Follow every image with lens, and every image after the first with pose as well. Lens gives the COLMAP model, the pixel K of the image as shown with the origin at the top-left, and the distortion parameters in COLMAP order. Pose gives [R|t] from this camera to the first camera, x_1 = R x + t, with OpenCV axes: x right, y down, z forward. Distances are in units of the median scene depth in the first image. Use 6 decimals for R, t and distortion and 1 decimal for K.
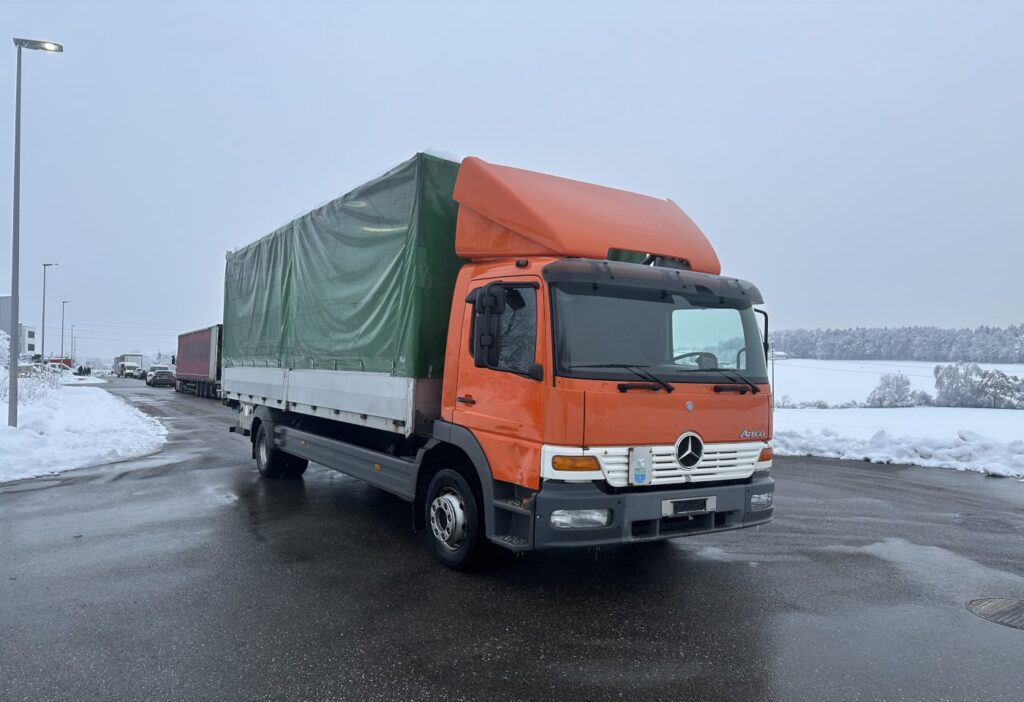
lens RADIAL K [[739.0, 0, 521.9], [0, 739.0, 347.9], [0, 0, 1]] dist [0.085855, -0.138410]
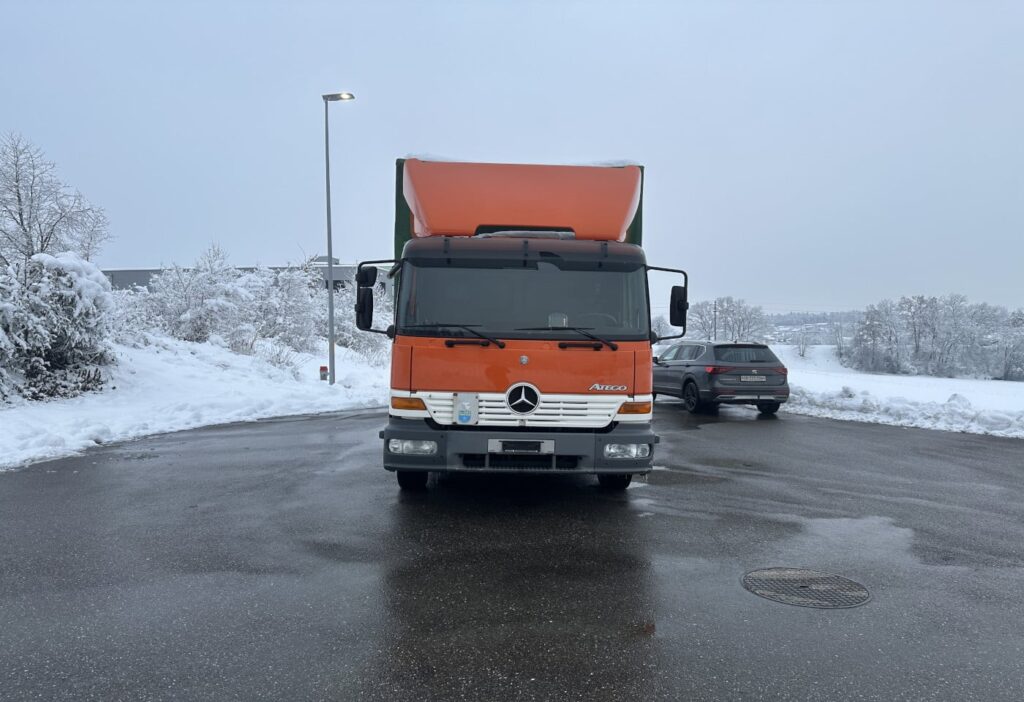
lens RADIAL K [[739.0, 0, 521.9], [0, 739.0, 347.9], [0, 0, 1]] dist [0.085855, -0.138410]
pose [[0.853891, -0.003383, -0.520441, 0.827889], [0.021920, 0.999325, 0.029469, 0.026206], [0.519990, -0.036571, 0.853389, 0.026538]]
